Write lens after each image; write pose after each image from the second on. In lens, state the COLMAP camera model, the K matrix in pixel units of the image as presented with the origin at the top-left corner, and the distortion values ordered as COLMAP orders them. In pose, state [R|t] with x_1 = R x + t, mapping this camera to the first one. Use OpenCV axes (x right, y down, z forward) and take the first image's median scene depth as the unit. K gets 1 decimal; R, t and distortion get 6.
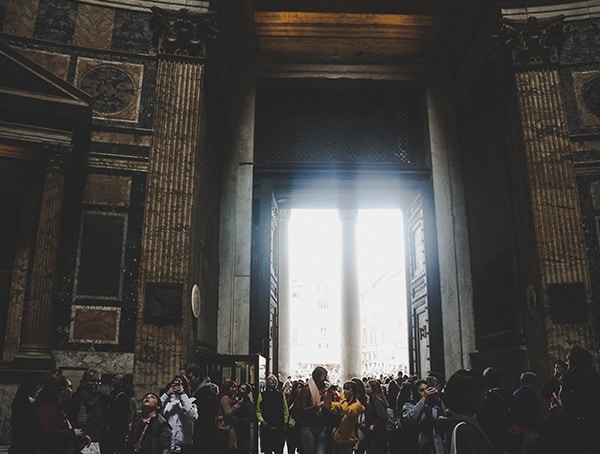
lens RADIAL K [[551.7, 0, 306.7], [0, 551.7, 227.0], [0, 0, 1]] dist [-0.189382, 0.146676]
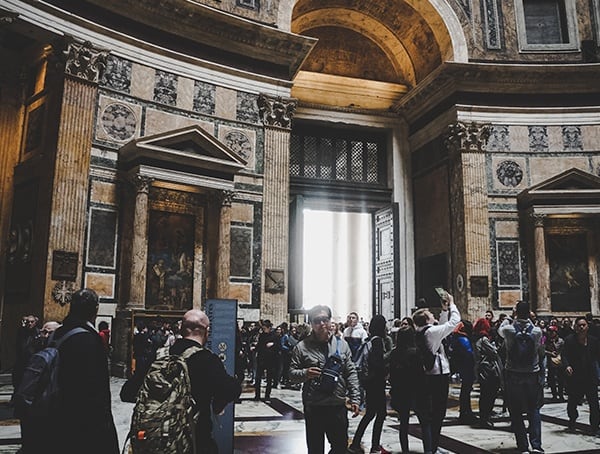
lens RADIAL K [[551.7, 0, 306.7], [0, 551.7, 227.0], [0, 0, 1]] dist [-0.189382, 0.146676]
pose [[0.968332, 0.051724, 0.244249, -0.556874], [-0.077052, 0.992462, 0.095302, -0.192207], [-0.237479, -0.111103, 0.965018, -0.661441]]
